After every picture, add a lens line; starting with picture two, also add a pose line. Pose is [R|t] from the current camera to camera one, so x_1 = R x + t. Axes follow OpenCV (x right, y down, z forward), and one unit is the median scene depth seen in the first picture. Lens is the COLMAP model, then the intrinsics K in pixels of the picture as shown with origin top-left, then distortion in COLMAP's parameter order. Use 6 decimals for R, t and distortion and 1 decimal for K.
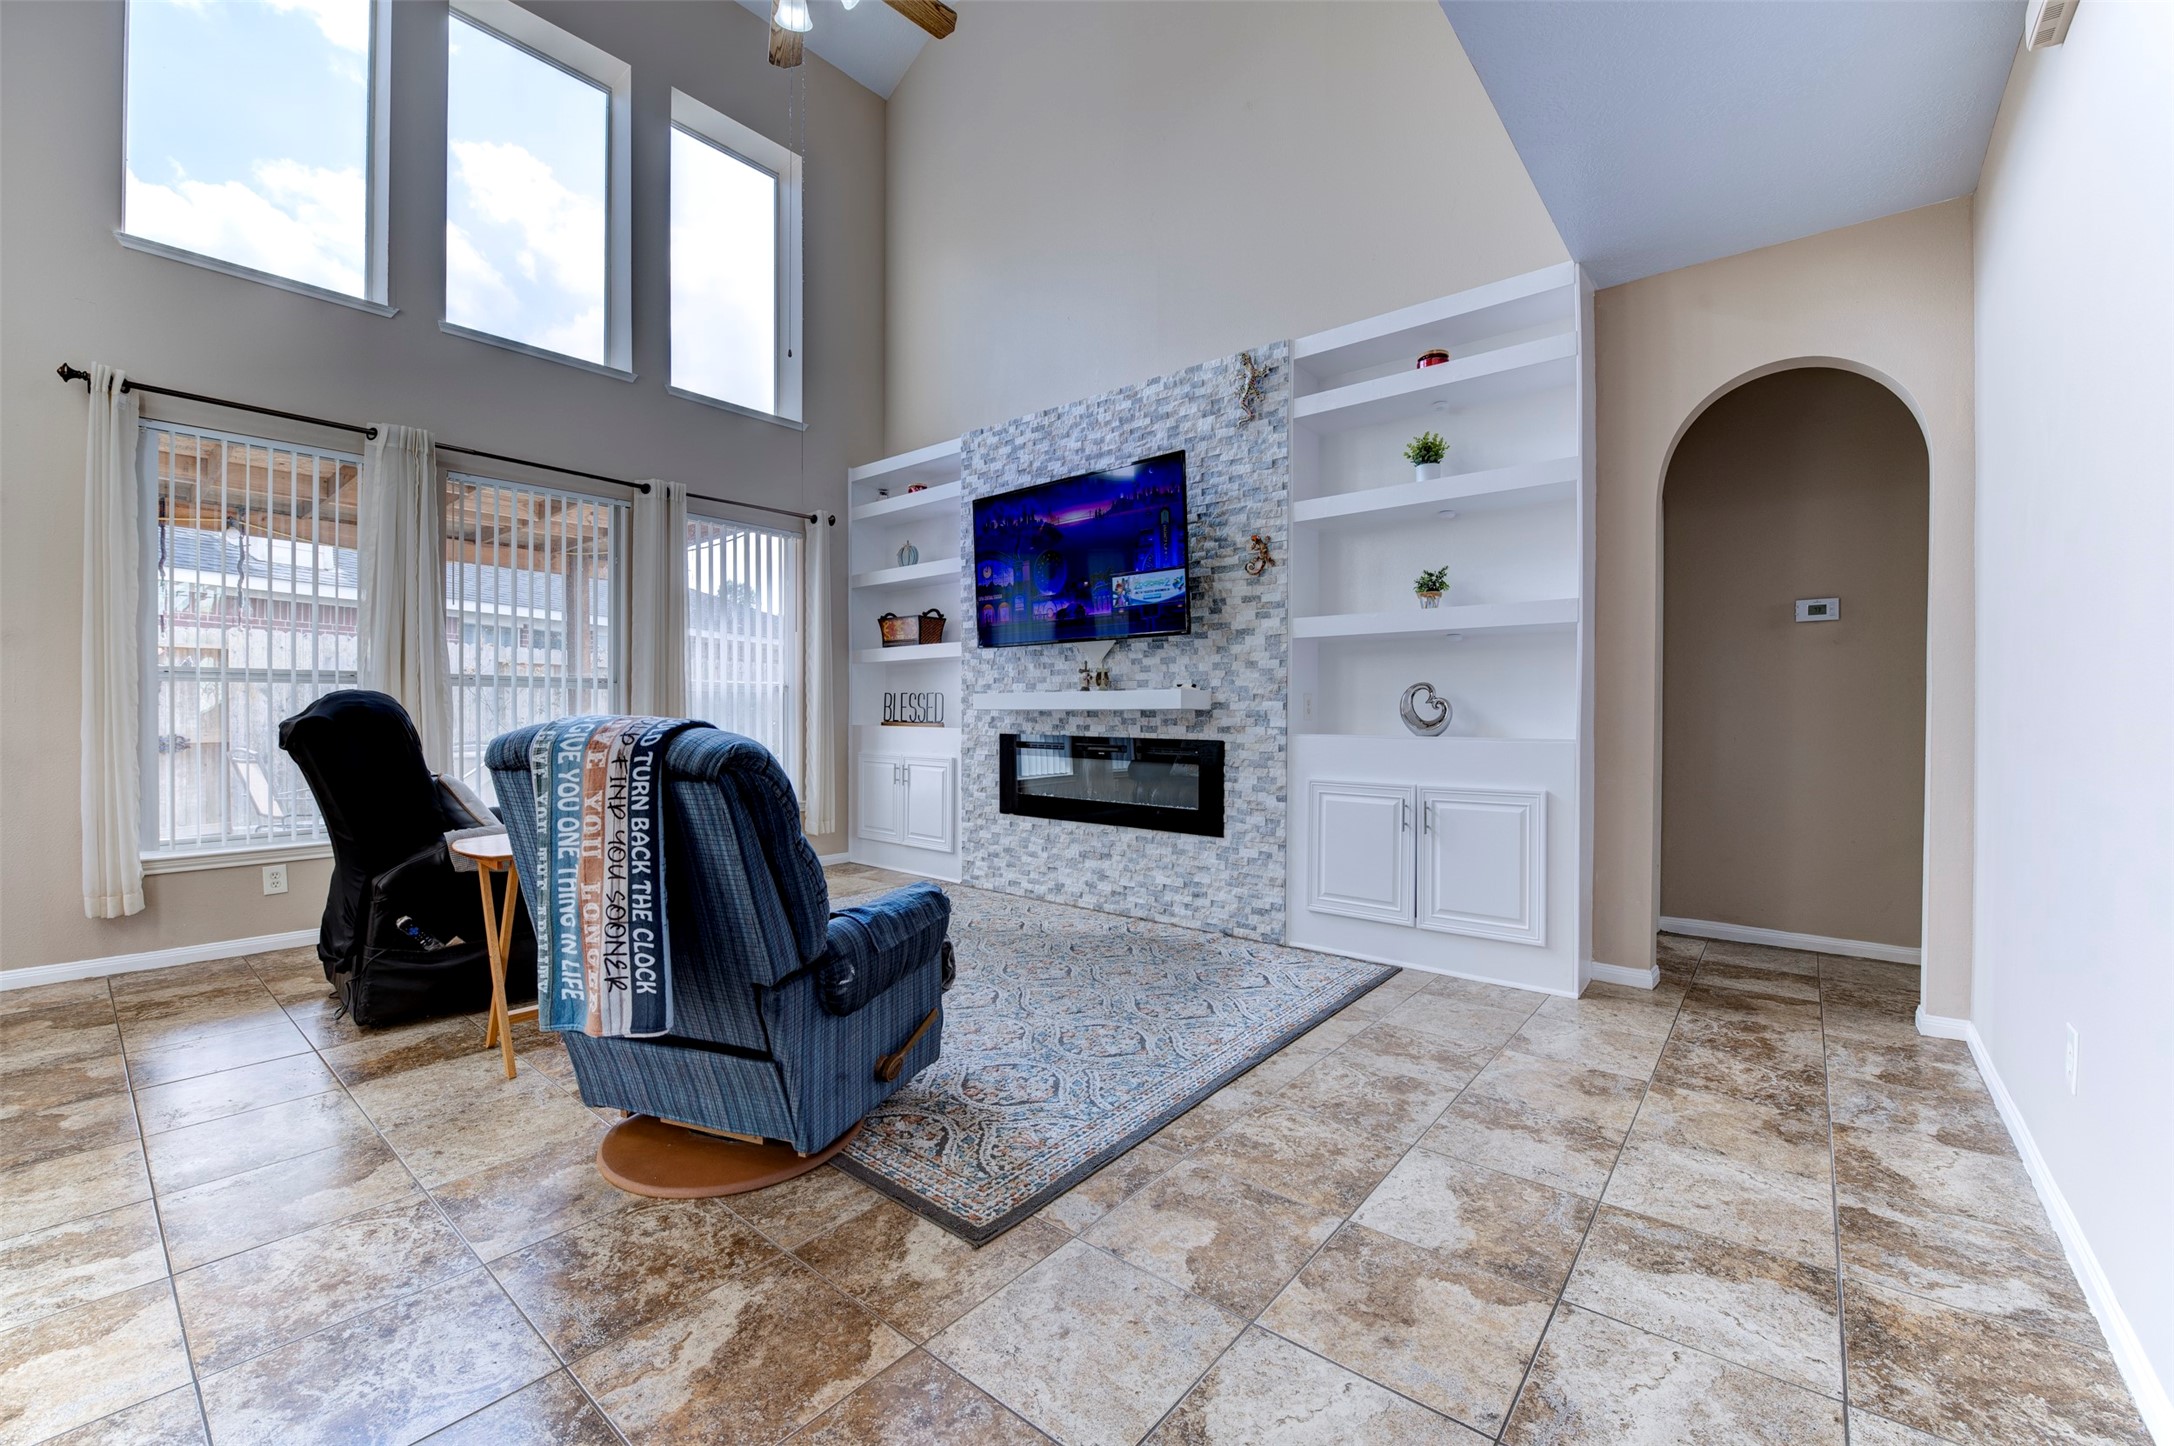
lens RADIAL K [[875.2, 0, 1083.5], [0, 875.2, 734.0], [0, 0, 1]] dist [-0.016514, -0.001390]
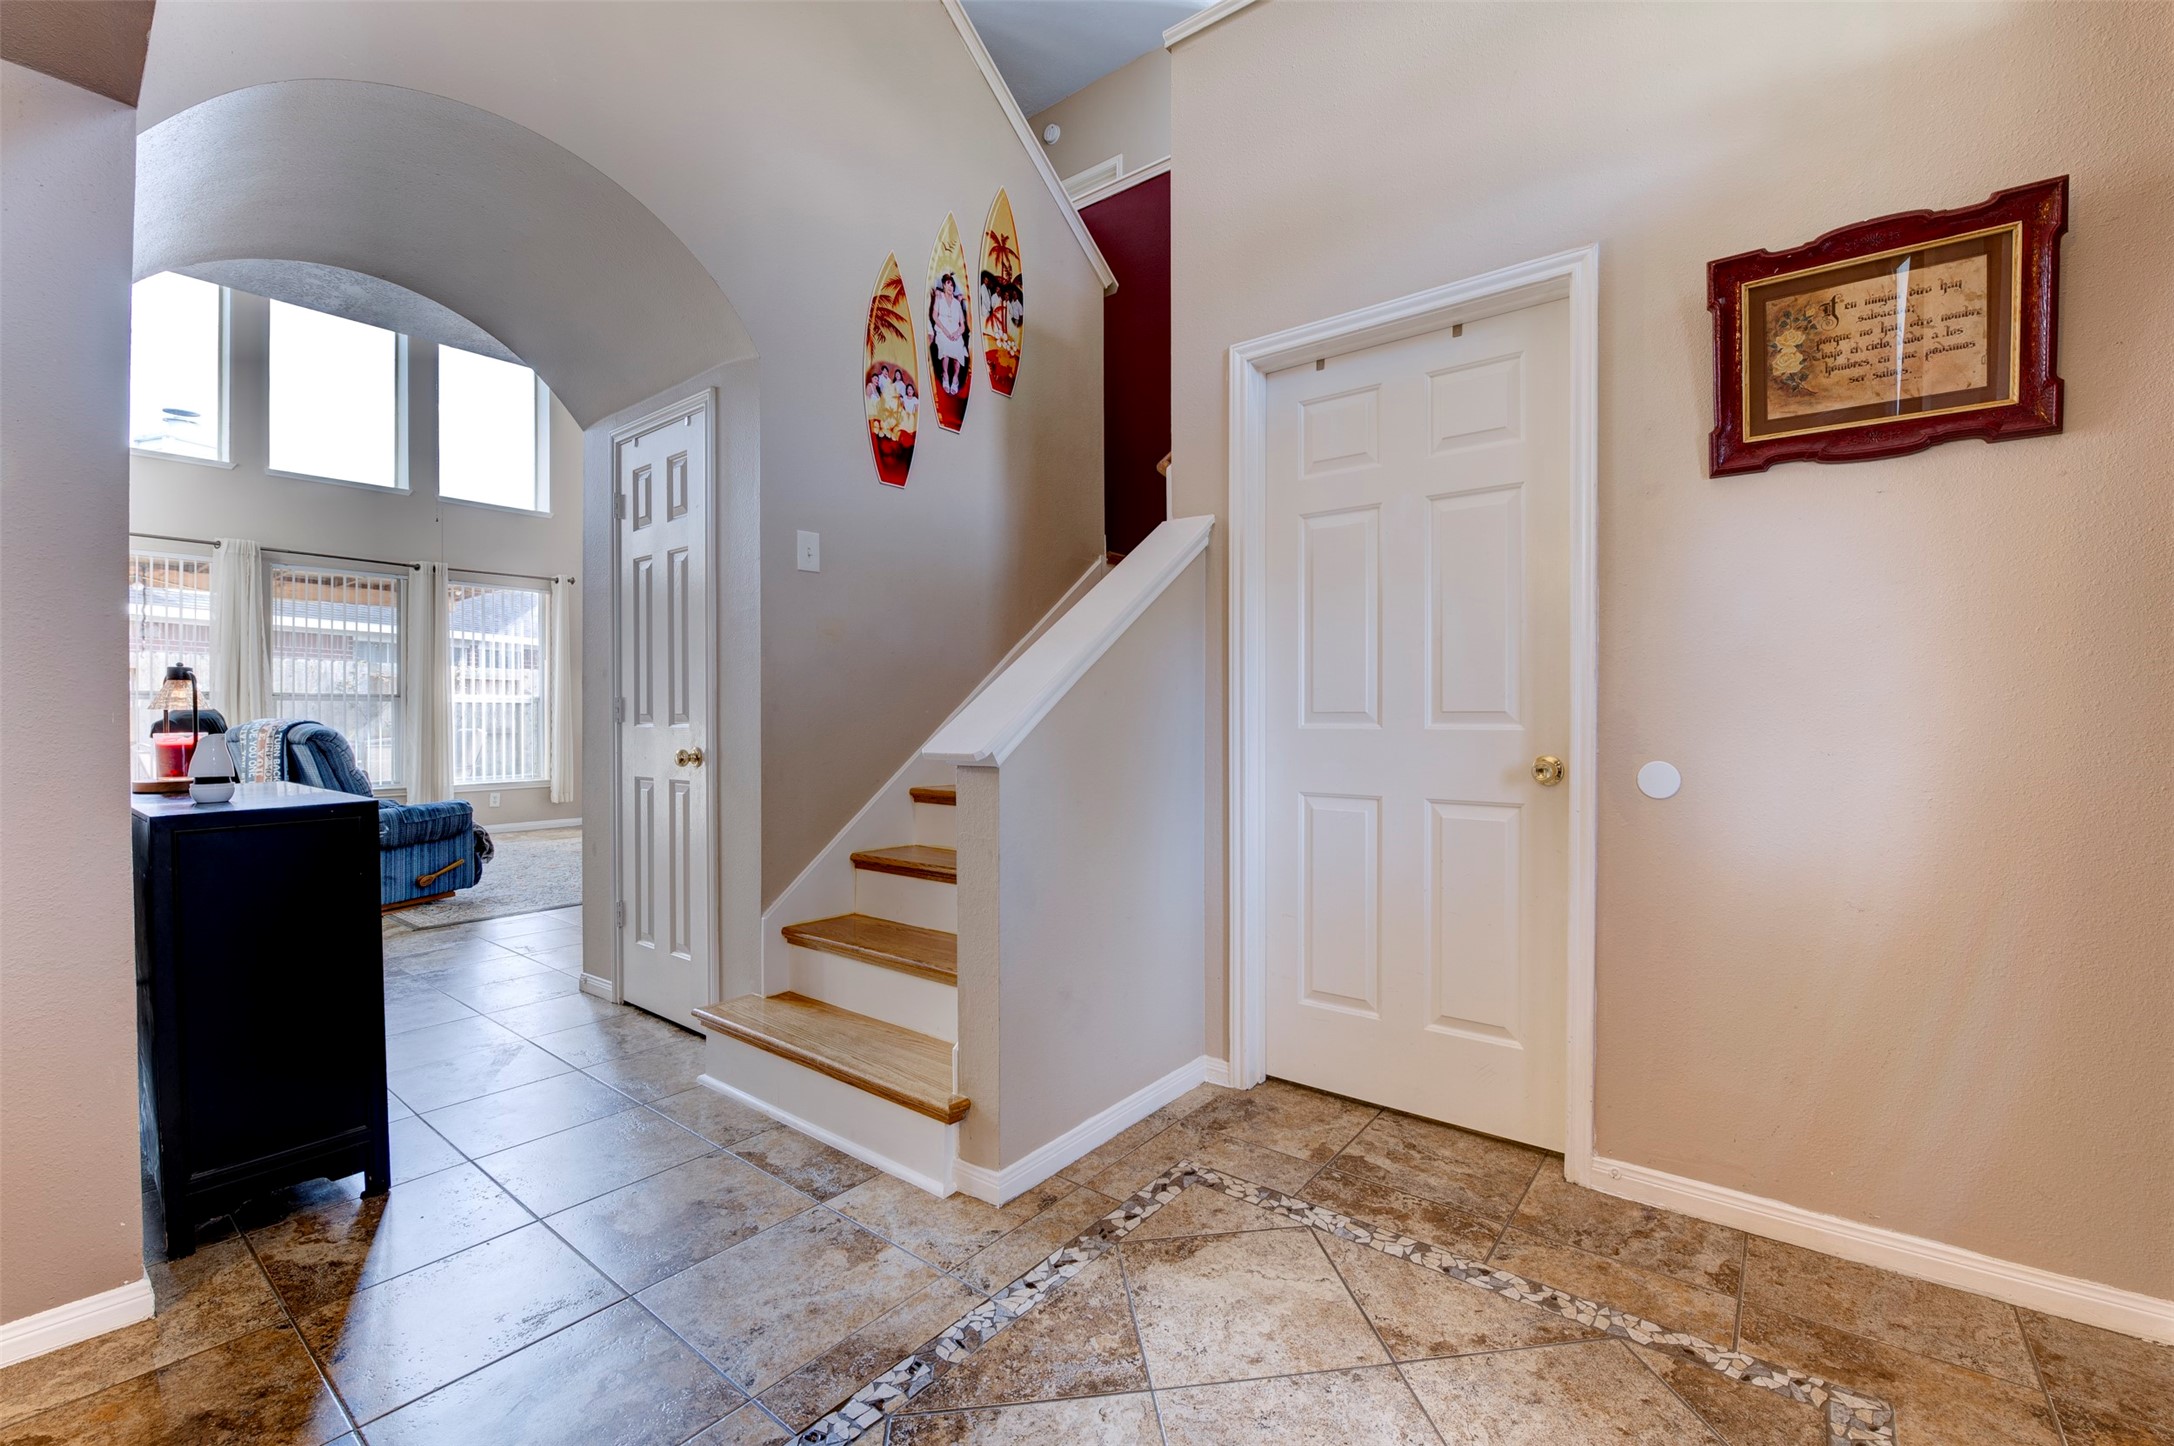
lens RADIAL K [[895.9, 0, 1087.9], [0, 895.9, 715.7], [0, 0, 1]] dist [-0.019647, -0.000489]
pose [[0.999092, -0.005919, 0.042192, 0.685945], [0.006931, 0.999691, -0.023884, 0.018523], [-0.042037, 0.024155, 0.998824, -0.656551]]
